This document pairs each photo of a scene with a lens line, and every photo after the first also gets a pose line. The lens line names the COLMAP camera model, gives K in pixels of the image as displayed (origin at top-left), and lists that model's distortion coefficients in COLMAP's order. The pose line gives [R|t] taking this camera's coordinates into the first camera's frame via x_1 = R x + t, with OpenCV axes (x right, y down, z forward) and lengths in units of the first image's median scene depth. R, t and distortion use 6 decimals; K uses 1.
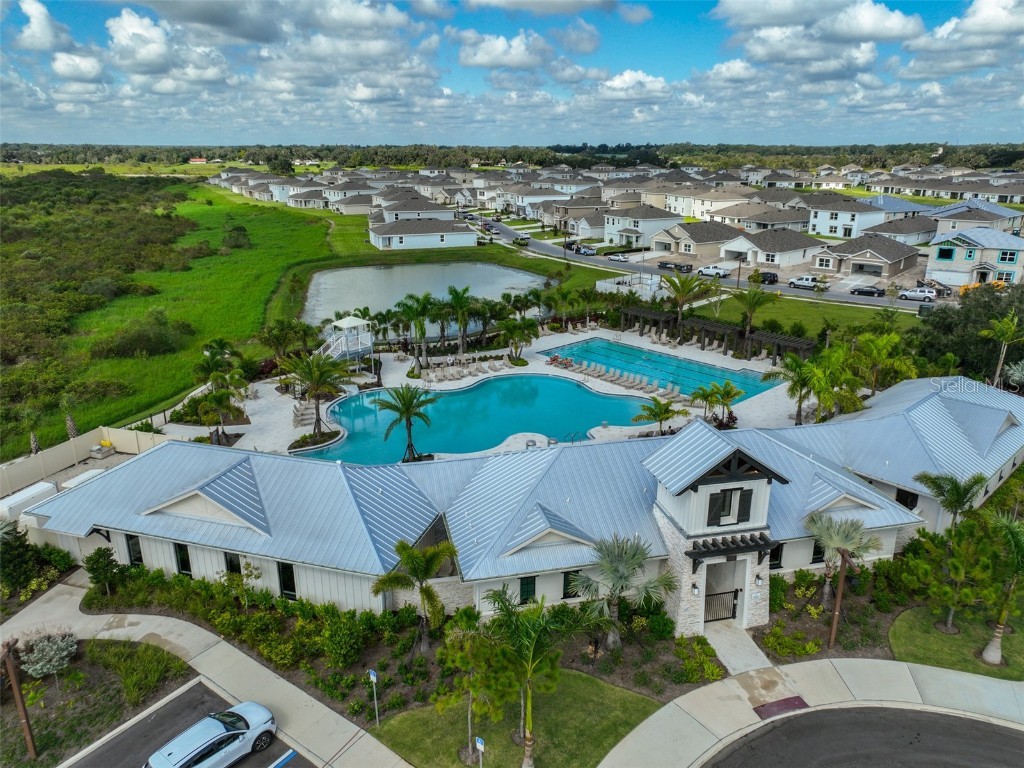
lens RADIAL K [[722.7, 0, 512.0], [0, 722.7, 384.0], [0, 0, 1]] dist [0.007068, 0.008311]
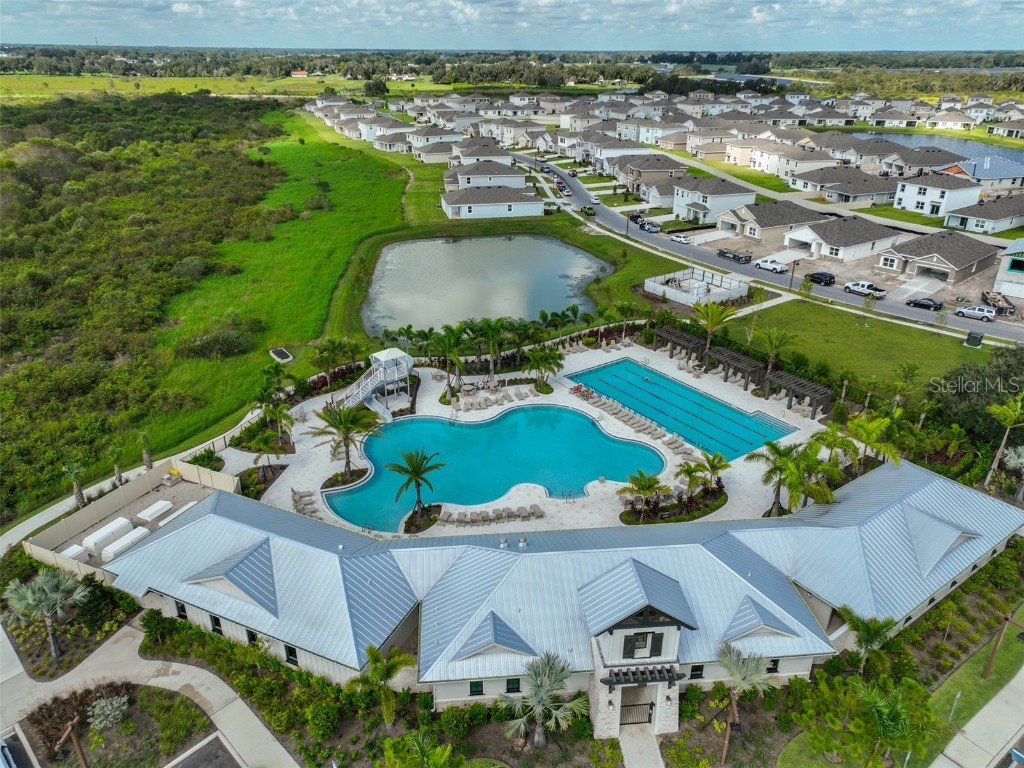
lens RADIAL K [[714.9, 0, 512.0], [0, 714.9, 384.0], [0, 0, 1]] dist [0.003936, 0.011203]
pose [[0.991128, 0.060930, -0.118125, 0.061927], [-0.046237, 0.991284, 0.123364, -0.118933], [0.124612, -0.116808, 0.985306, -0.038971]]
